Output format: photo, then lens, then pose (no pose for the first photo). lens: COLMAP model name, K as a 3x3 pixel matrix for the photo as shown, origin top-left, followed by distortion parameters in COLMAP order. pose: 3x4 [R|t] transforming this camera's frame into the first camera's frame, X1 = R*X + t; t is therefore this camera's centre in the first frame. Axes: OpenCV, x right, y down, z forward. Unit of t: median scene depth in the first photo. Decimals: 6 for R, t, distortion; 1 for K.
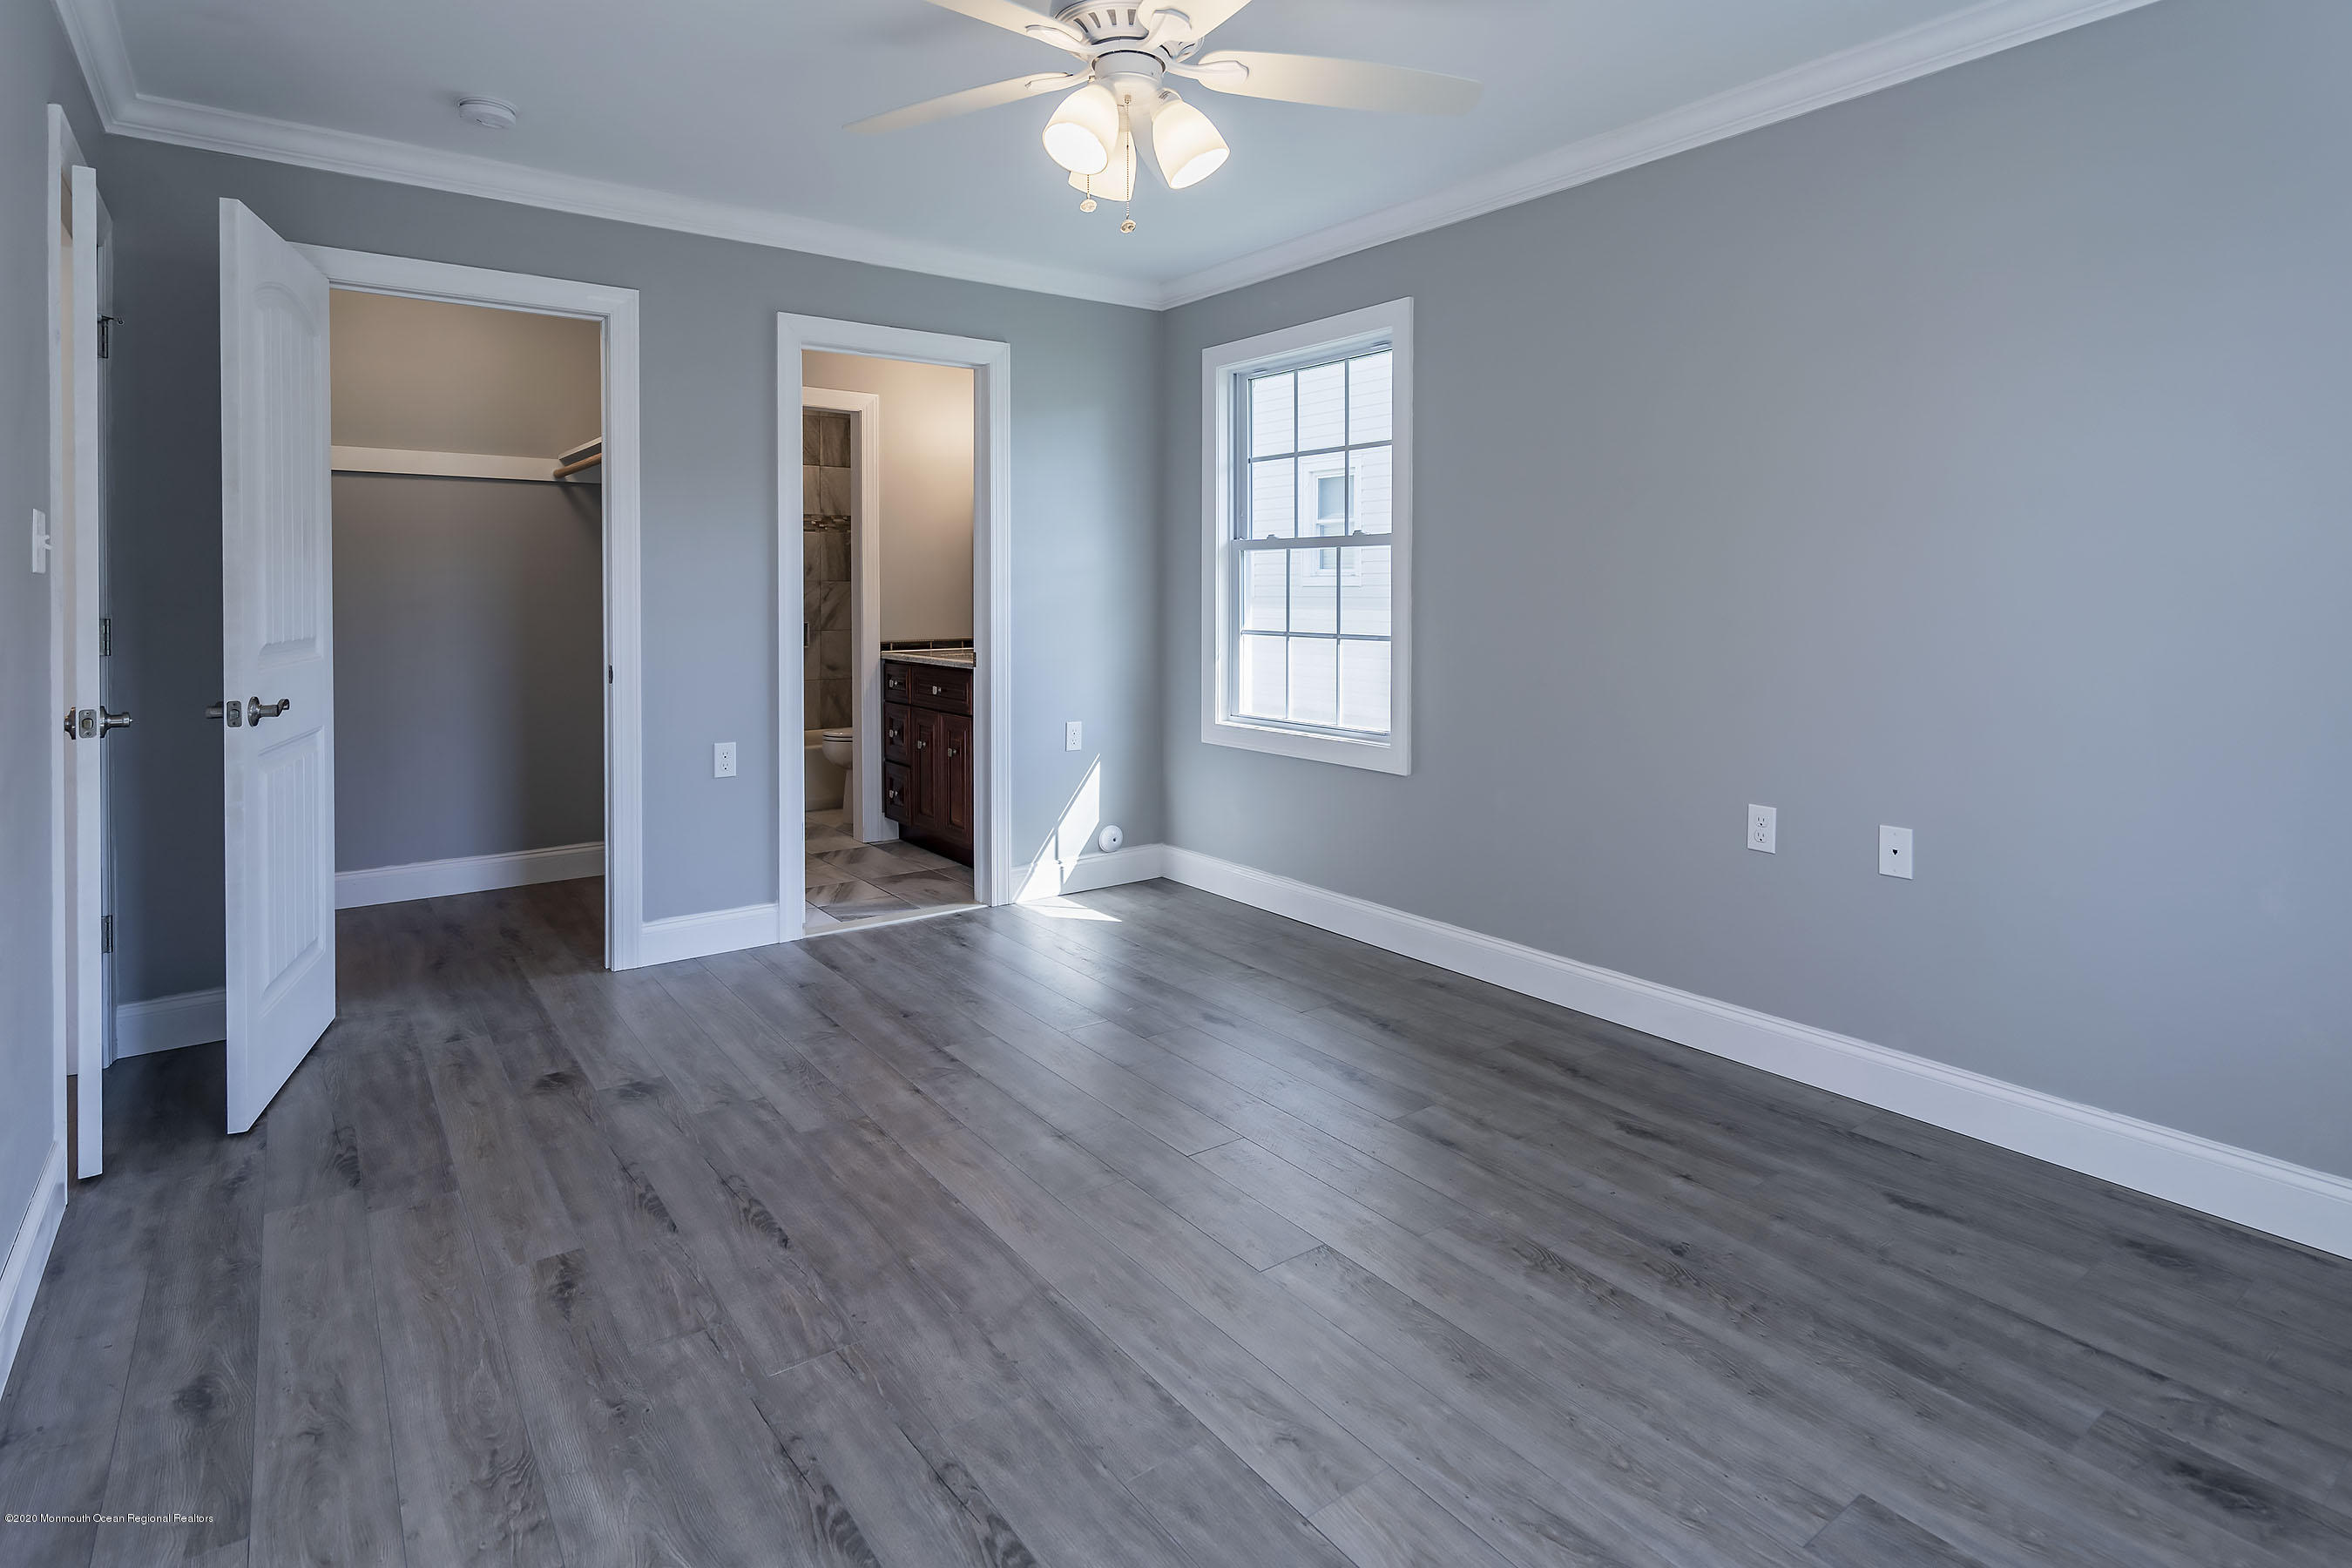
lens RADIAL K [[1221.1, 0, 1157.4], [0, 1221.1, 765.6], [0, 0, 1]] dist [-0.010729, 0.001056]
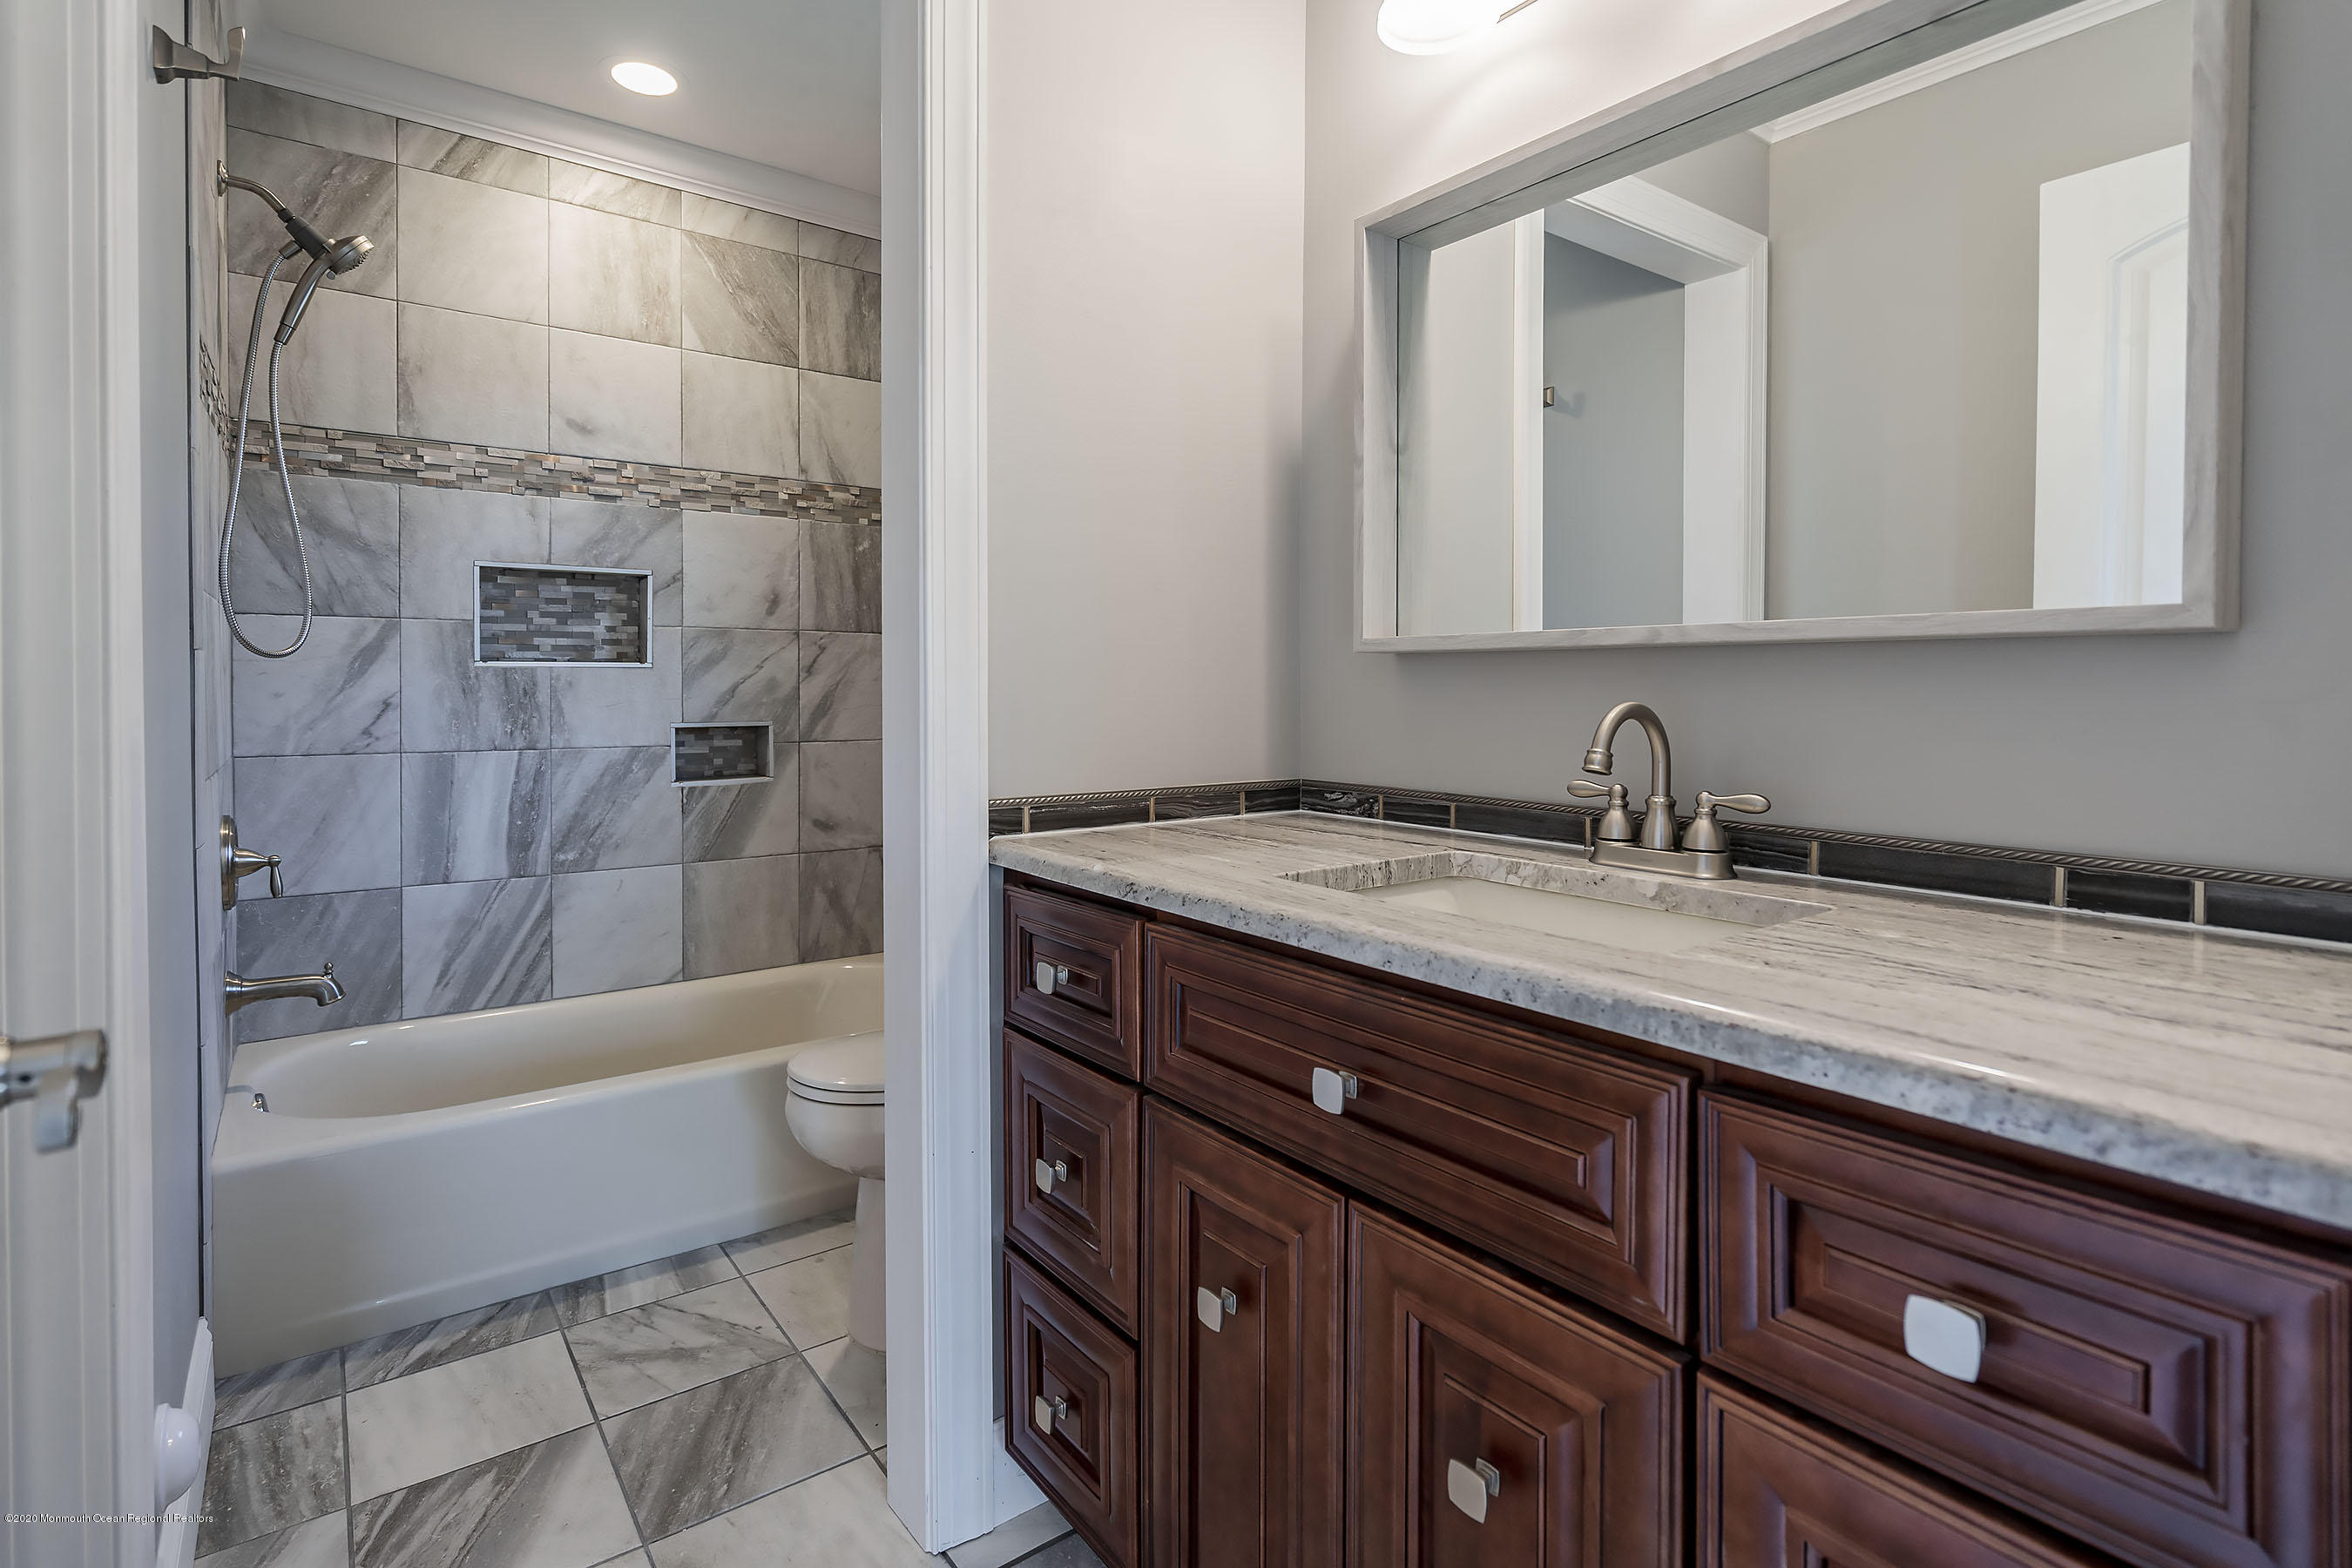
lens RADIAL K [[1136.9, 0, 1168.4], [0, 1136.9, 789.9], [0, 0, 1]] dist [0.003567, -0.001176]
pose [[0.999748, -0.008880, 0.020606, -0.187095], [0.009871, 0.998776, -0.048469, -0.089570], [-0.020150, 0.048660, 0.998612, 0.727550]]
